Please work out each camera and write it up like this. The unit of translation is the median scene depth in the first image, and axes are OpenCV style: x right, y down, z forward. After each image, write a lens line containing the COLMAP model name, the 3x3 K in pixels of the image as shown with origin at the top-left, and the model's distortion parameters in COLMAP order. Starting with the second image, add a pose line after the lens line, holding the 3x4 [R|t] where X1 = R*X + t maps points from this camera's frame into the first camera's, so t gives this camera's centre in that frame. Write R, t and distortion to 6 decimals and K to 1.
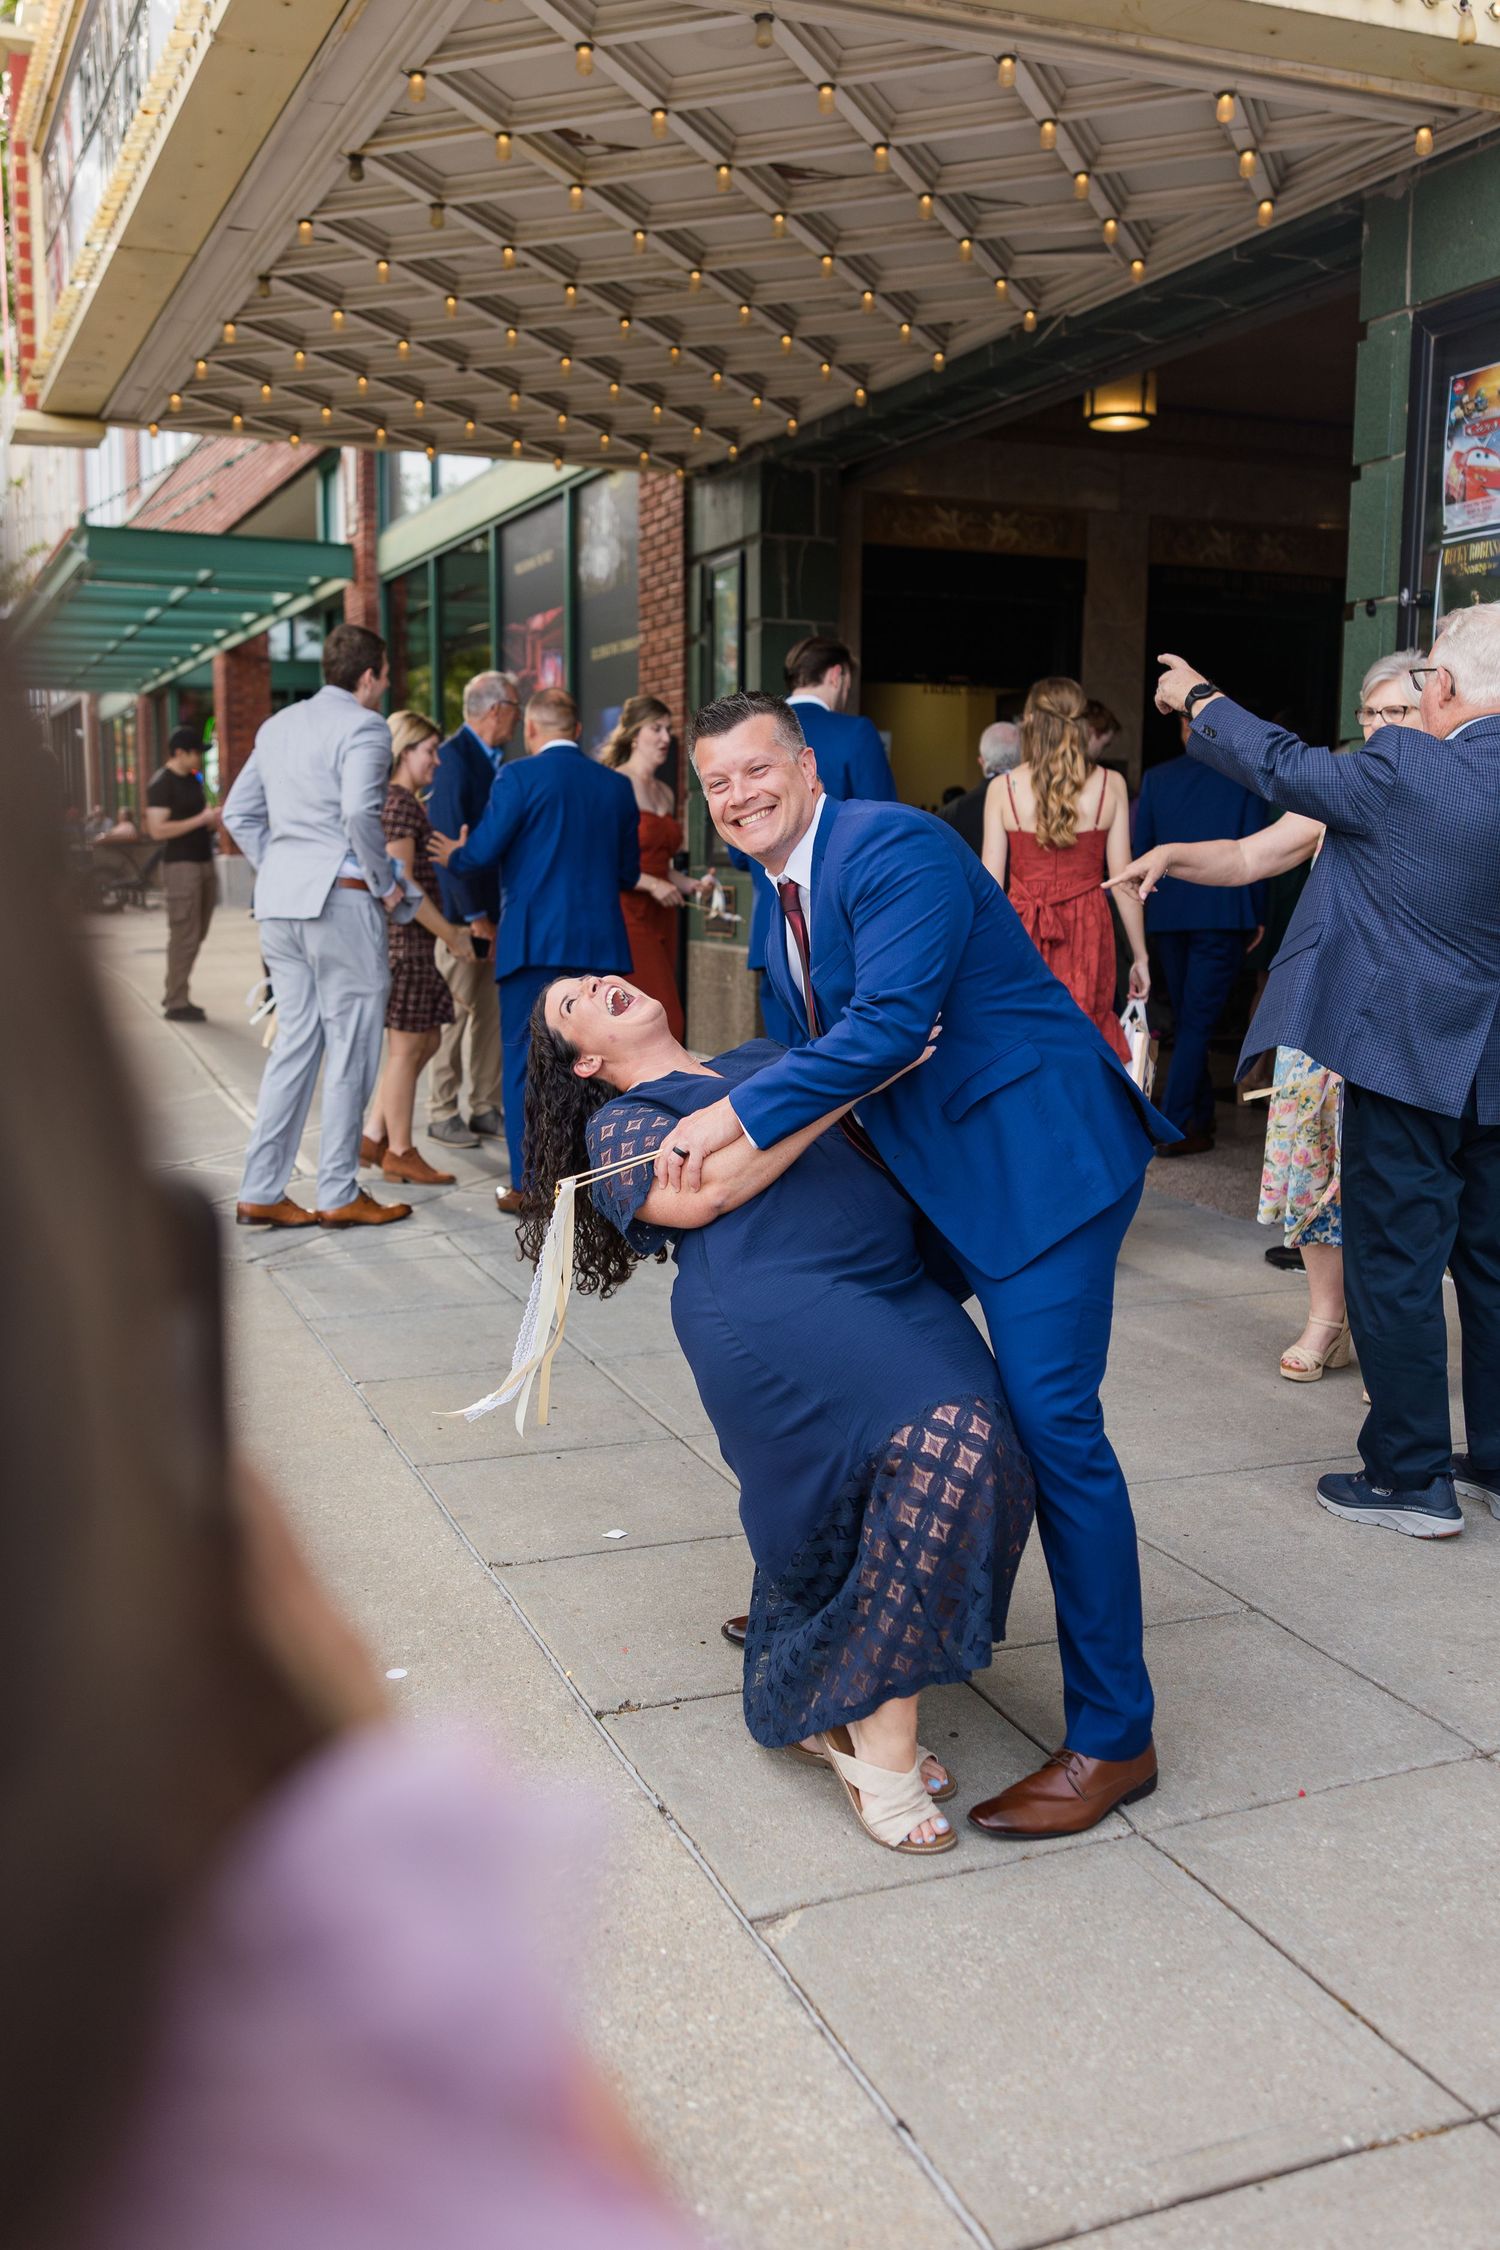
lens RADIAL K [[1944.2, 0, 667.7], [0, 1944.2, 1126.3], [0, 0, 1]] dist [0.007054, 0.011338]
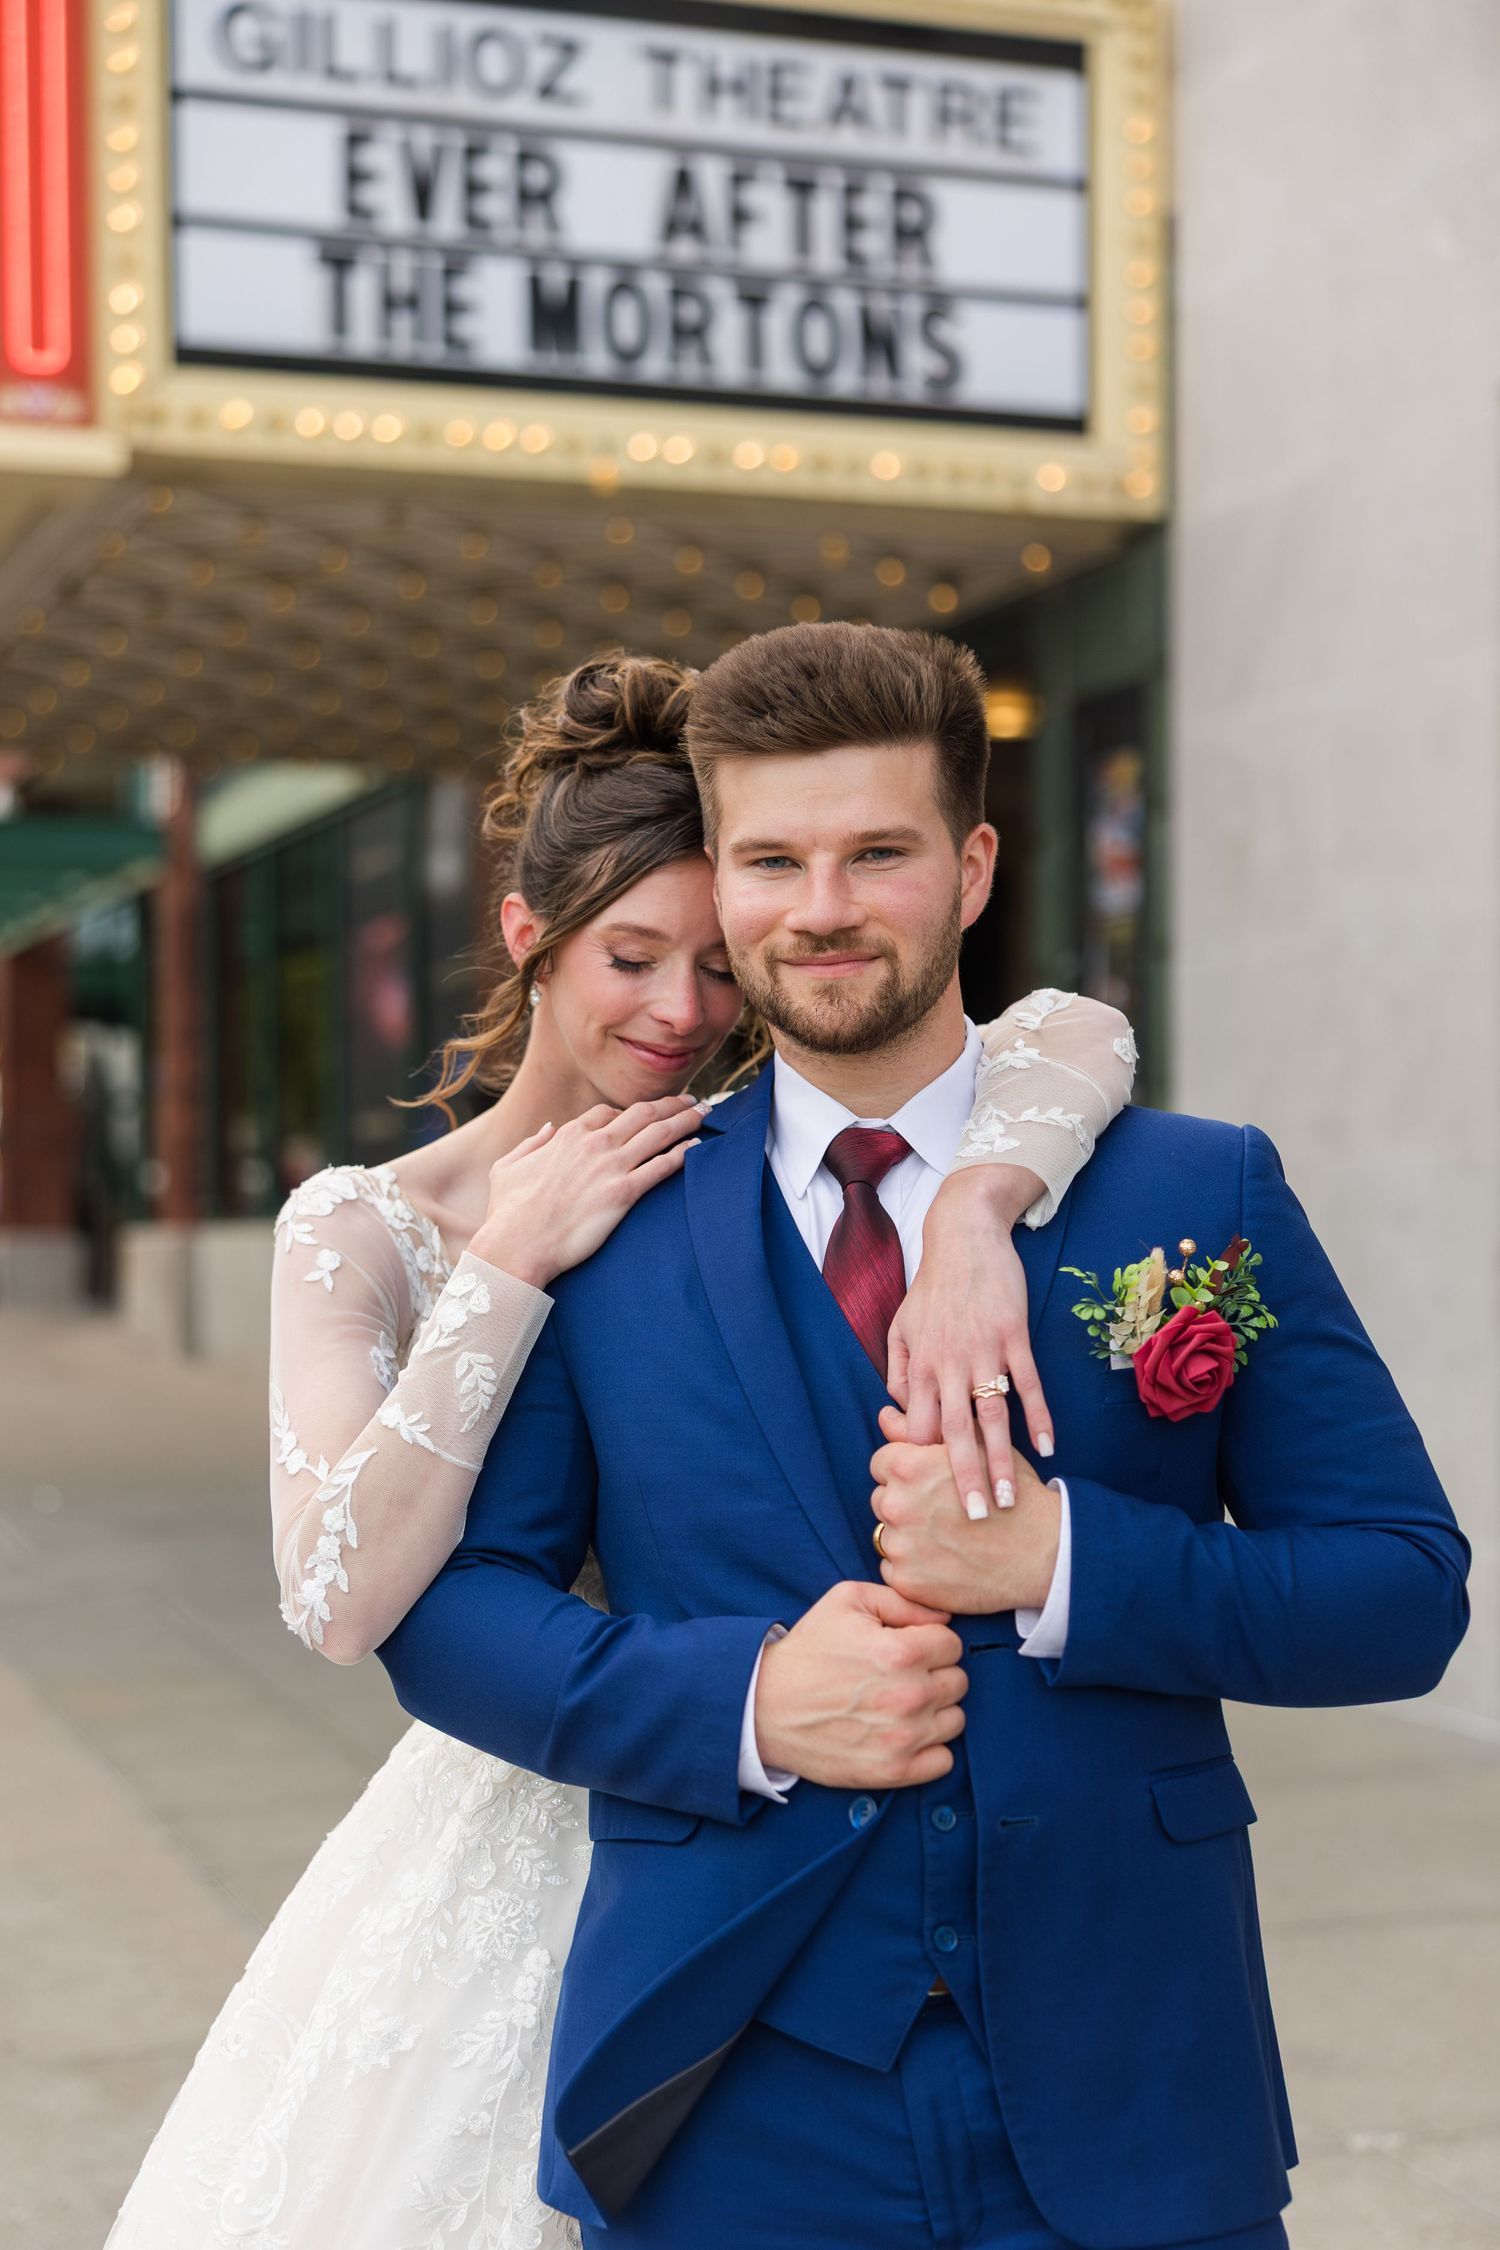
lens RADIAL K [[3640.1, 0, 719.0], [0, 3640.1, 1218.9], [0, 0, 1]] dist [0.043498, 0.000000]
pose [[0.999187, -0.004348, -0.040090, 0.099649], [-0.001645, 0.988948, -0.148256, 0.055656], [0.040291, 0.148201, 0.988136, -0.334660]]
